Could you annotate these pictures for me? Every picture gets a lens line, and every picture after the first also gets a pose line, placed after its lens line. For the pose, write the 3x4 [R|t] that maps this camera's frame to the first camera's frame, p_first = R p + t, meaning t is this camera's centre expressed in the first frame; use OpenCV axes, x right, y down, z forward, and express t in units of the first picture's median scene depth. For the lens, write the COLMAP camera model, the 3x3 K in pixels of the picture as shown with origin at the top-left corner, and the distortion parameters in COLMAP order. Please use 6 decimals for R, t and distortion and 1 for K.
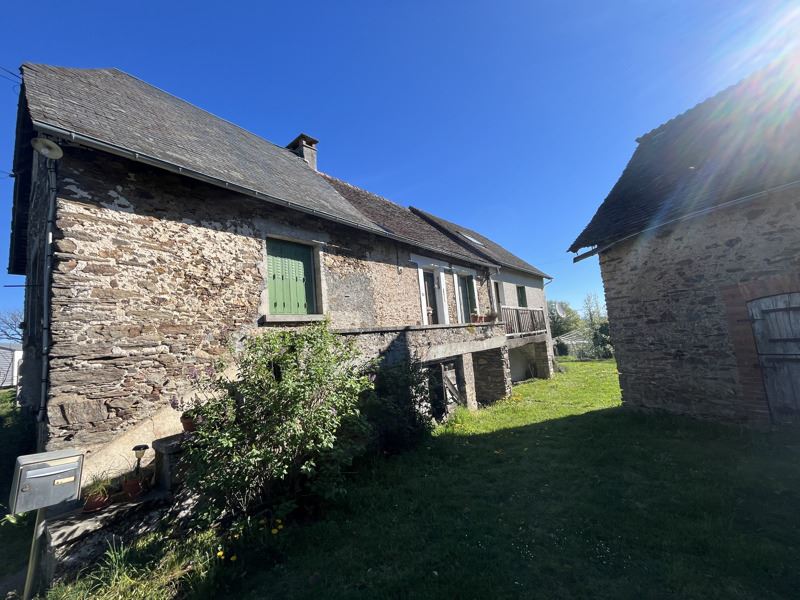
lens RADIAL K [[322.9, 0, 400.1], [0, 322.9, 298.1], [0, 0, 1]] dist [-0.003011, -0.000362]
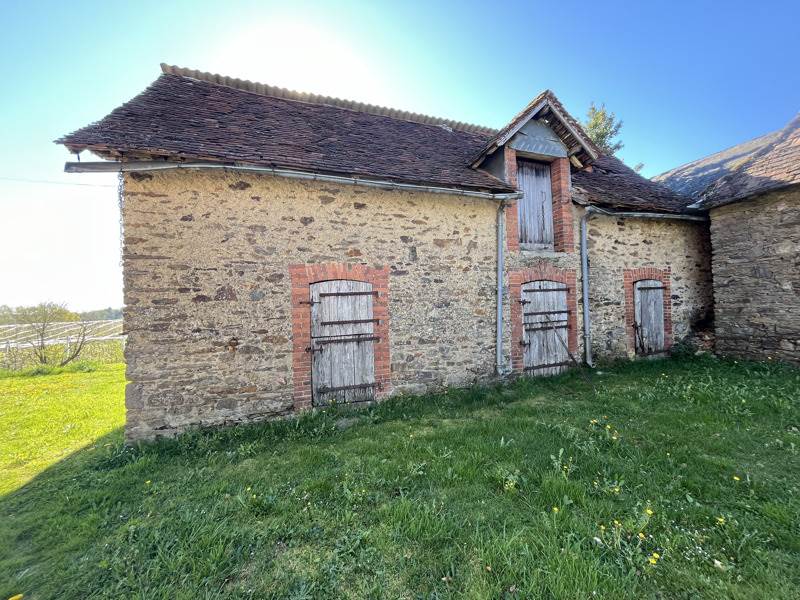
lens RADIAL K [[322.9, 0, 402.0], [0, 322.9, 299.6], [0, 0, 1]] dist [-0.003011, -0.000362]
pose [[0.025333, 0.110151, 0.993592, 0.110401], [-0.097306, 0.989463, -0.107212, 0.120023], [-0.994932, -0.093967, 0.035784, 0.606072]]
